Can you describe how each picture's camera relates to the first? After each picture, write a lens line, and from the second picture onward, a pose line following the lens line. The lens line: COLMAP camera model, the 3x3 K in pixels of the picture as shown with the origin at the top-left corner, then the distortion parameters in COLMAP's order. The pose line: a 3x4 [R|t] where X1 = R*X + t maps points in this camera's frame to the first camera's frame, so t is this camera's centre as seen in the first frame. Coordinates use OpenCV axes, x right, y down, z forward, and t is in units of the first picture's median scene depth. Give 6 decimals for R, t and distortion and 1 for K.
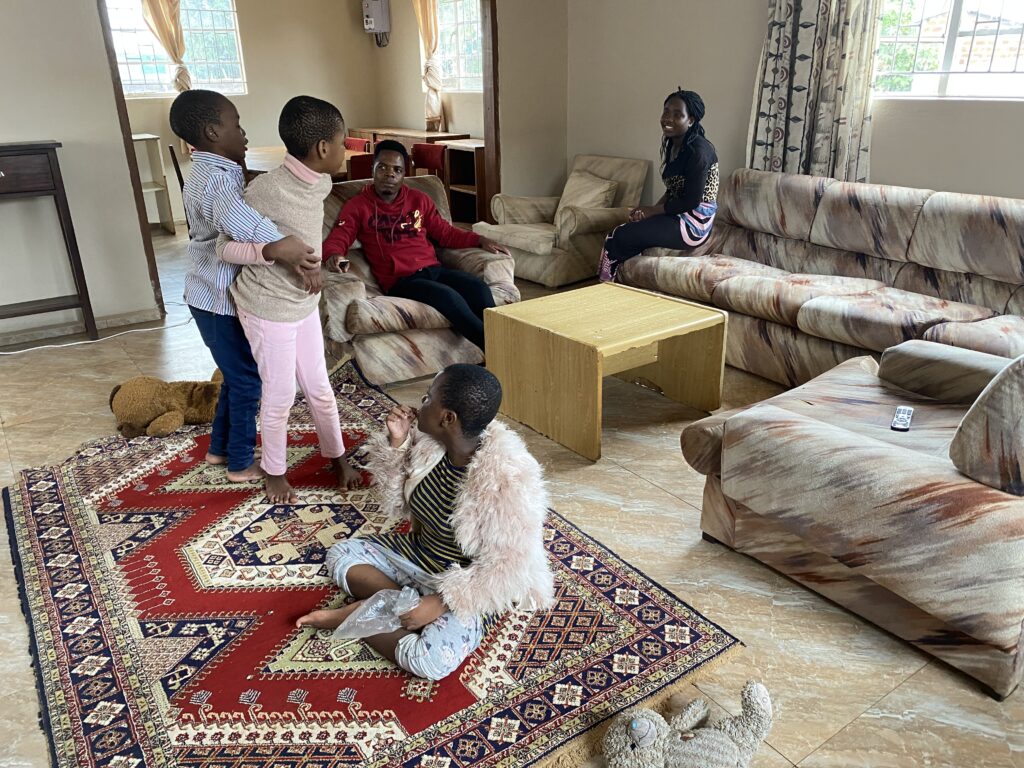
lens RADIAL K [[771.5, 0, 518.4], [0, 771.5, 384.5], [0, 0, 1]] dist [-0.001402, 0.003470]
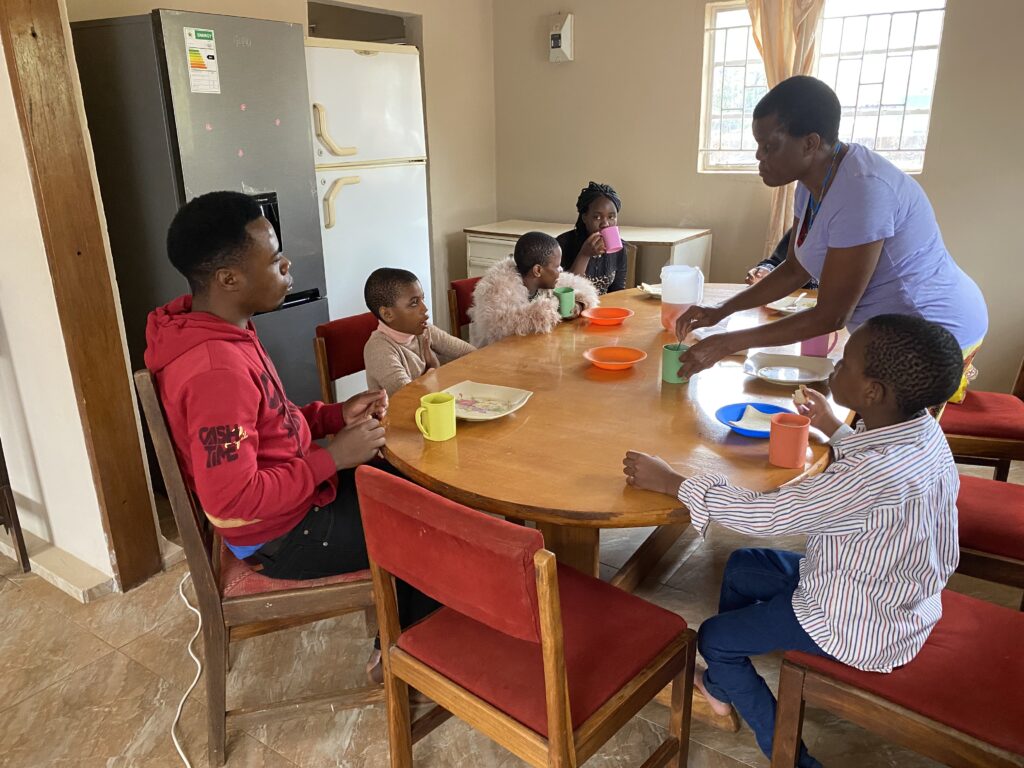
lens RADIAL K [[771.5, 0, 510.7], [0, 771.5, 382.1], [0, 0, 1]] dist [-0.001402, 0.003470]
pose [[0.345771, 0.304653, -0.887485, 0.043464], [-0.333792, 0.923892, 0.187103, -0.272092], [0.876941, 0.231540, 0.421145, 0.625325]]
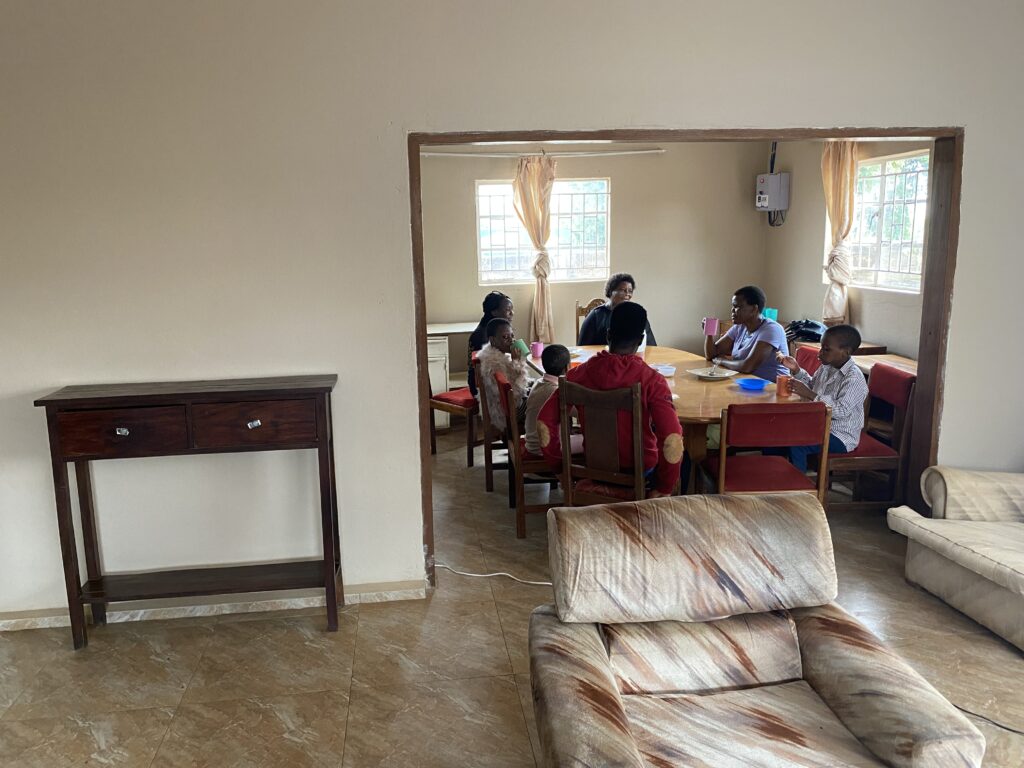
lens RADIAL K [[771.5, 0, 505.4], [0, 771.5, 380.0], [0, 0, 1]] dist [-0.001402, 0.003470]
pose [[0.882326, 0.085926, -0.462729, -0.039842], [-0.168927, 0.975496, -0.140964, -0.127052], [0.439278, 0.202544, 0.875221, 0.208483]]
